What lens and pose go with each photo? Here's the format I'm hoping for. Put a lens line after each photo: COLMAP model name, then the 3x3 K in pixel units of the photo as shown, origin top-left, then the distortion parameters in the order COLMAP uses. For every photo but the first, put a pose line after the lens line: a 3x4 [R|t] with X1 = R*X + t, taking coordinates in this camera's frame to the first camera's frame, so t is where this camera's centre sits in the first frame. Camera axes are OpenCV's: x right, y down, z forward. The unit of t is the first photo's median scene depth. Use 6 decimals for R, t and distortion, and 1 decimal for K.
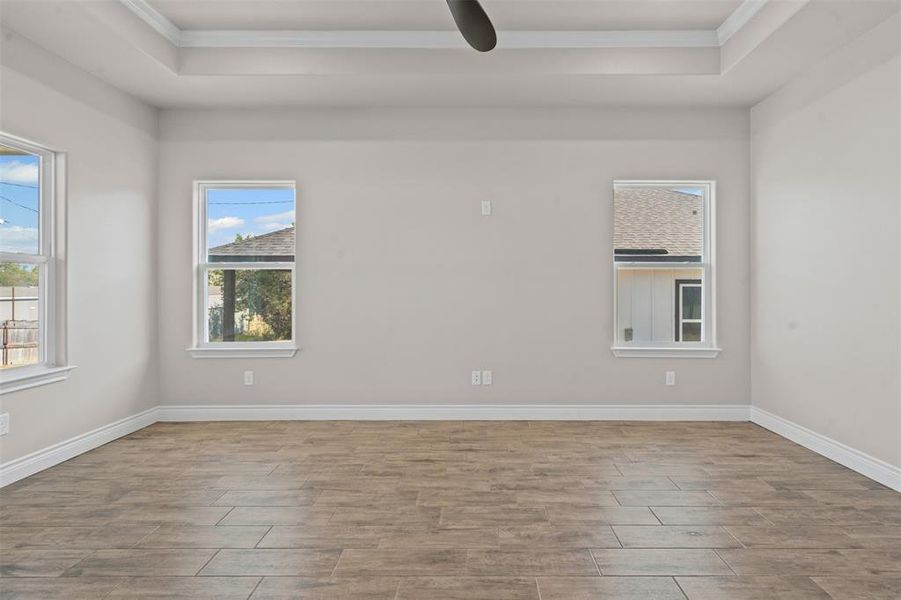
lens RADIAL K [[429.4, 0, 473.2], [0, 429.4, 281.2], [0, 0, 1]] dist [-0.004994, 0.002526]
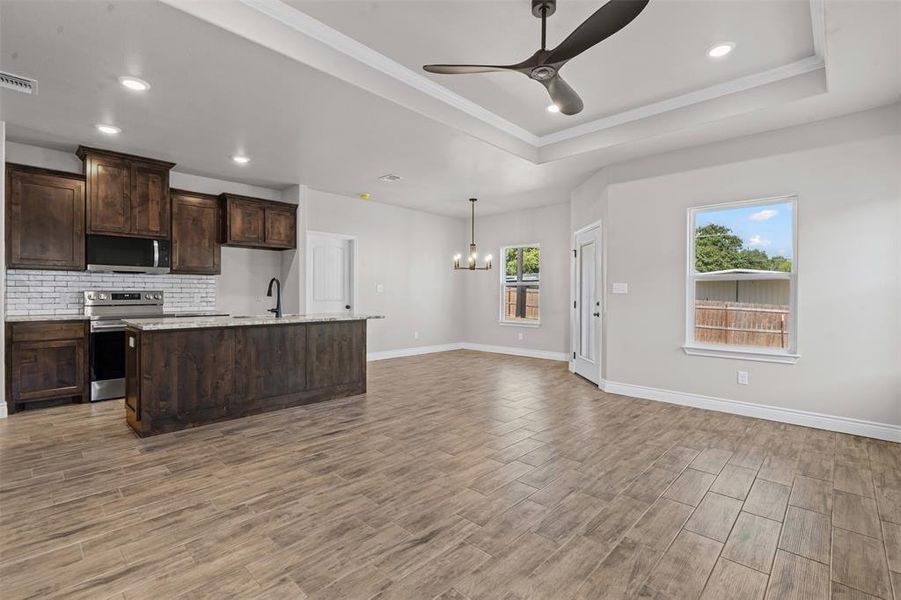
lens RADIAL K [[413.1, 0, 447.8], [0, 413.1, 289.9], [0, 0, 1]] dist [-0.003907, 0.002721]
pose [[-0.692350, -0.011284, -0.721473, 0.574445], [-0.002431, 0.999909, -0.013306, 0.014112], [0.721557, -0.007458, -0.692314, 0.874217]]
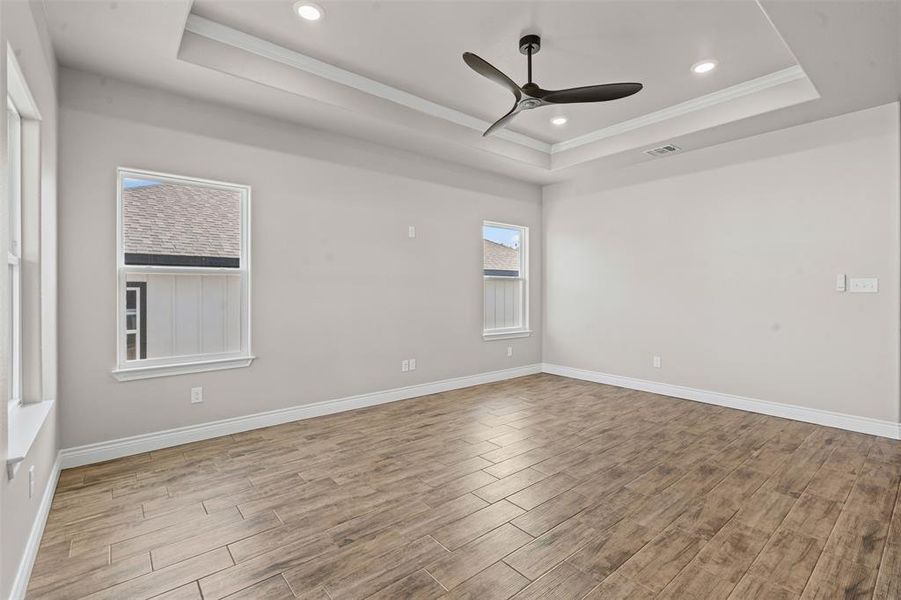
lens RADIAL K [[413.1, 0, 448.3], [0, 413.1, 283.5], [0, 0, 1]] dist [-0.003907, 0.002721]
pose [[0.771164, 0.010261, 0.636554, -0.676661], [-0.003763, 0.999926, -0.011561, -0.002665], [-0.636626, 0.006520, 0.771145, -0.017681]]
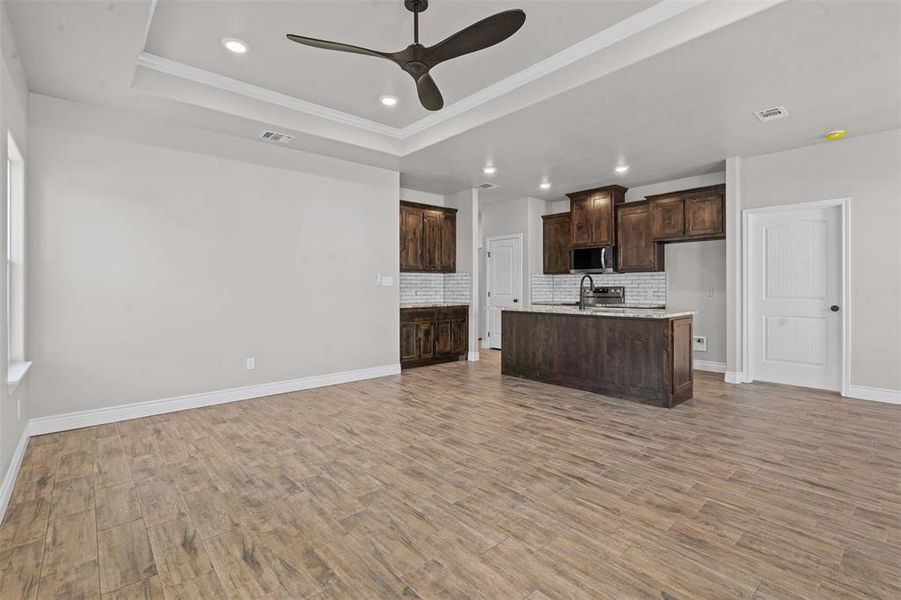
lens RADIAL K [[413.1, 0, 450.9], [0, 413.1, 288.0], [0, 0, 1]] dist [-0.003907, 0.002721]
pose [[-0.665295, -0.001794, 0.746578, -0.602329], [-0.002483, 0.999997, 0.000190, 0.009332], [-0.746576, -0.001728, -0.665298, 0.923713]]
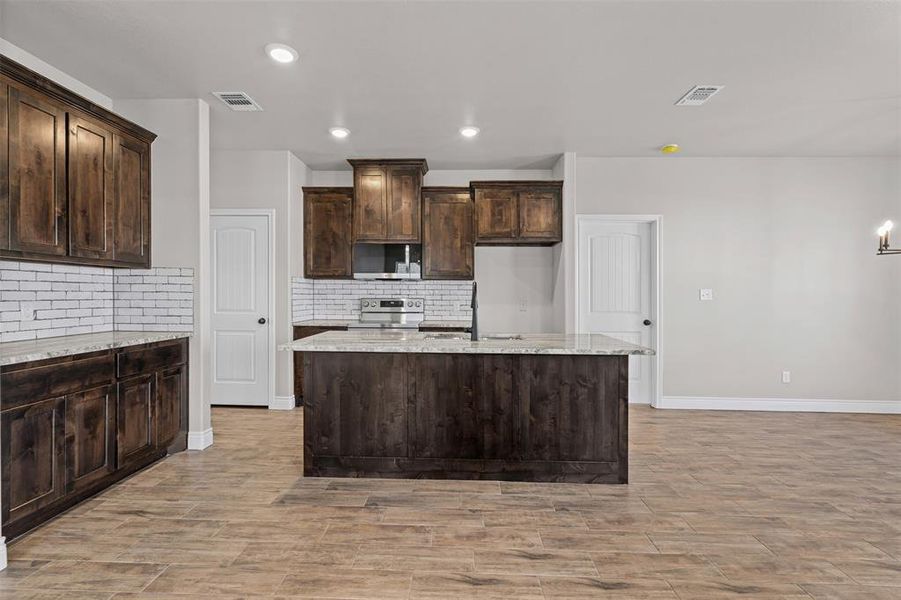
lens RADIAL K [[413.1, 0, 445.3], [0, 413.1, 294.7], [0, 0, 1]] dist [-0.003907, 0.002721]
pose [[-0.999422, -0.009307, 0.032686, 0.113927], [-0.009433, 0.999949, -0.003709, -0.005792], [-0.032649, -0.004015, -0.999459, 0.527095]]
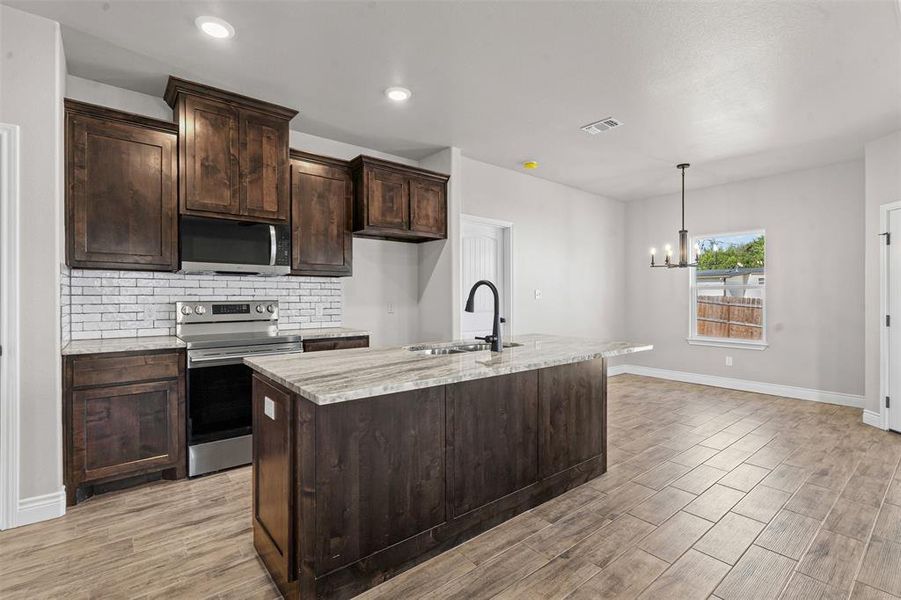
lens RADIAL K [[413.1, 0, 447.2], [0, 413.1, 294.8], [0, 0, 1]] dist [-0.003907, 0.002721]
pose [[-0.776591, -0.005453, -0.629982, 0.536157], [-0.002288, 0.999980, -0.005835, -0.006555], [0.630001, -0.003090, -0.776588, 0.208164]]
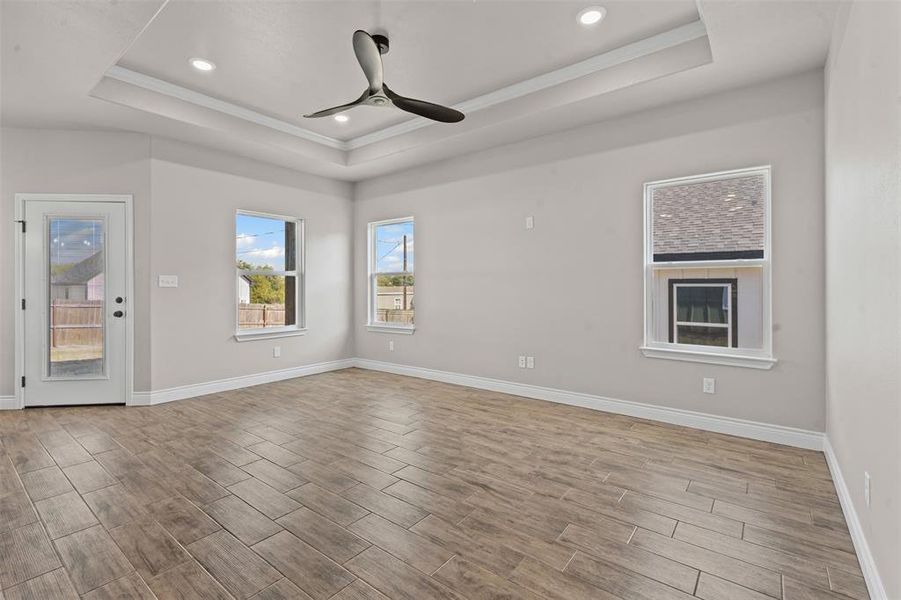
lens RADIAL K [[413.1, 0, 445.7], [0, 413.1, 282.0], [0, 0, 1]] dist [-0.003907, 0.002721]
pose [[0.783517, -0.008544, -0.621312, 0.577573], [0.005015, 0.999960, -0.007426, 0.004961], [0.621350, 0.002703, 0.783528, -0.063423]]
